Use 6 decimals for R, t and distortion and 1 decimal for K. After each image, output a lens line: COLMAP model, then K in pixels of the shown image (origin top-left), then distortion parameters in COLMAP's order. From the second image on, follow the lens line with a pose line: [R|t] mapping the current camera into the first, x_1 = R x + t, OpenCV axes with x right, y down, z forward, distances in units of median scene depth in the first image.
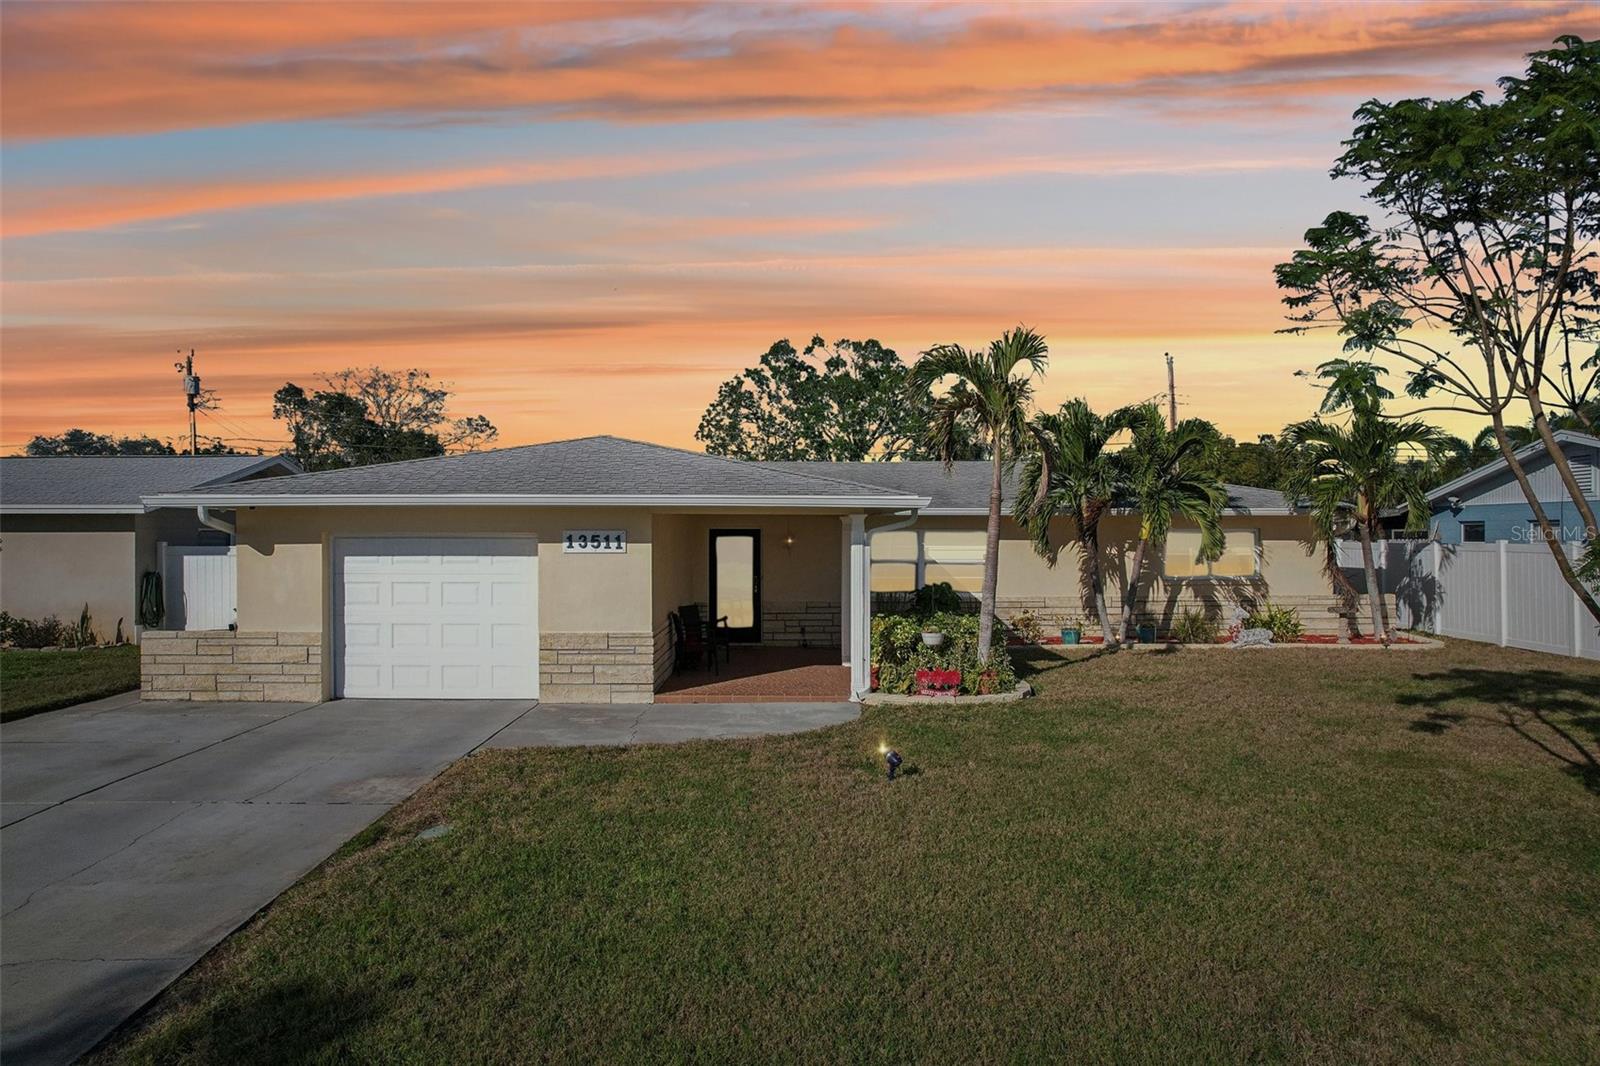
lens RADIAL K [[1007.0, 0, 794.8], [0, 1007.0, 531.3], [0, 0, 1]] dist [-0.037303, 0.005063]
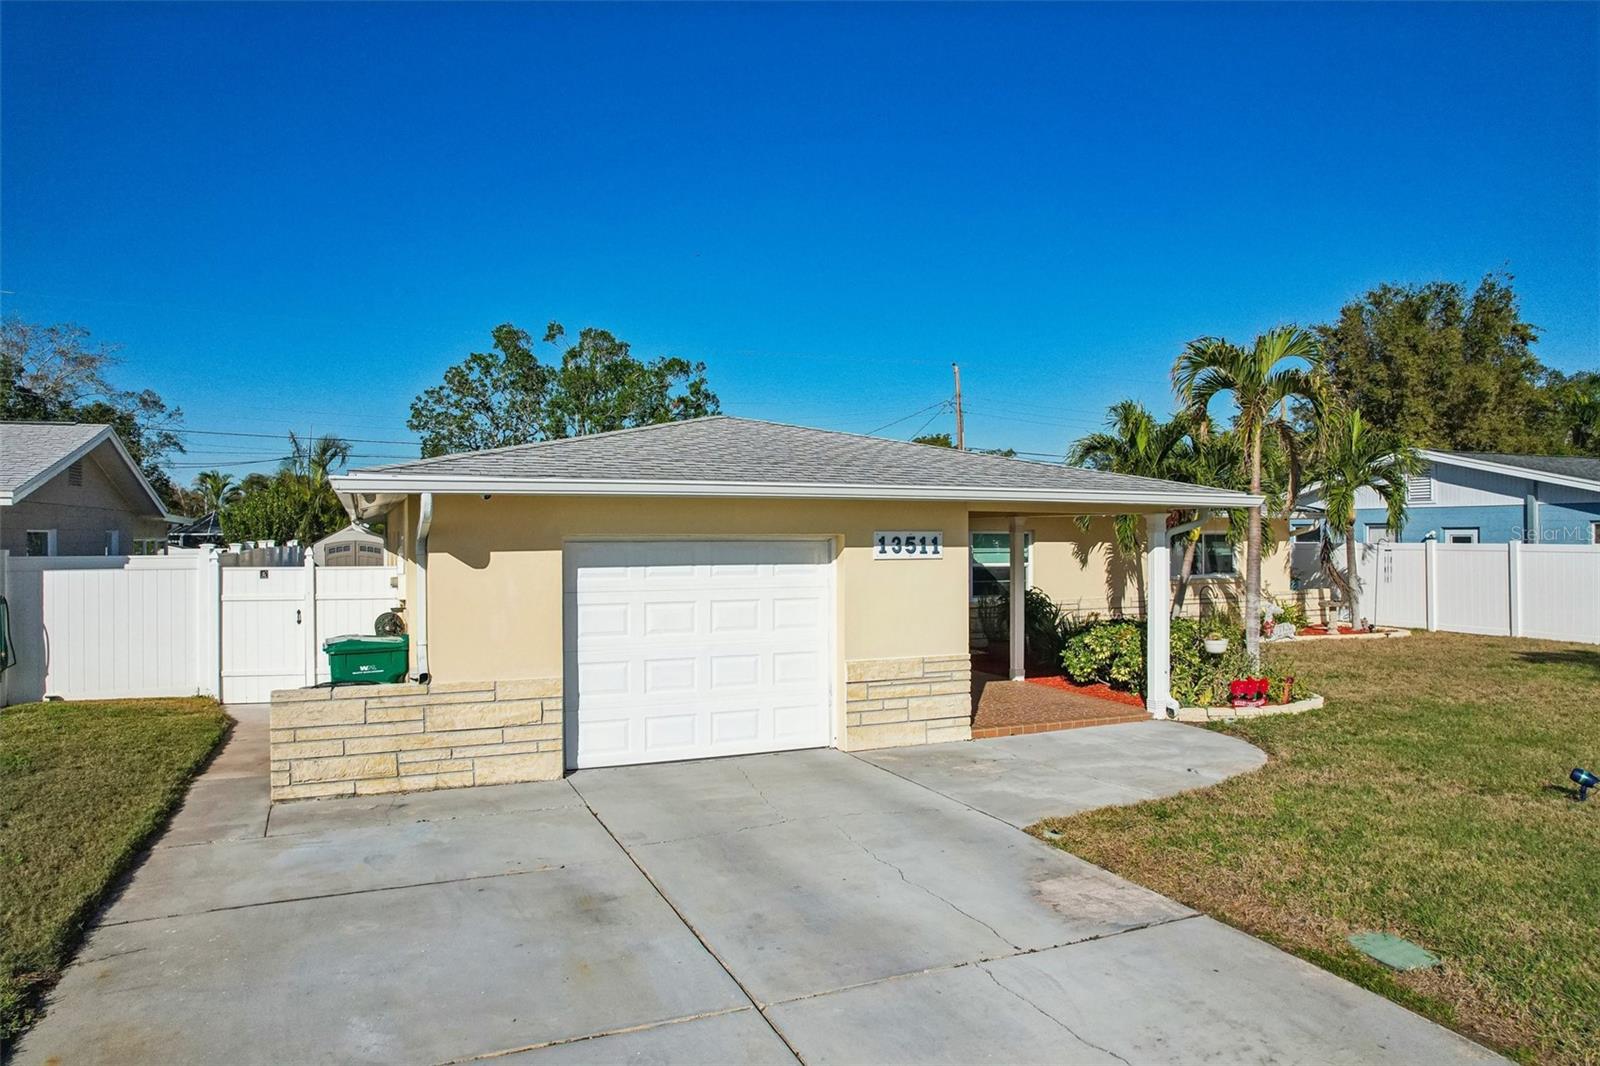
lens RADIAL K [[1007.0, 0, 798.9], [0, 1007.0, 531.6], [0, 0, 1]] dist [-0.037303, 0.005063]
pose [[0.922032, -0.000349, 0.387113, -0.592624], [0.001471, 0.999996, -0.002601, 0.001504], [-0.387110, 0.002968, 0.922029, 0.291047]]
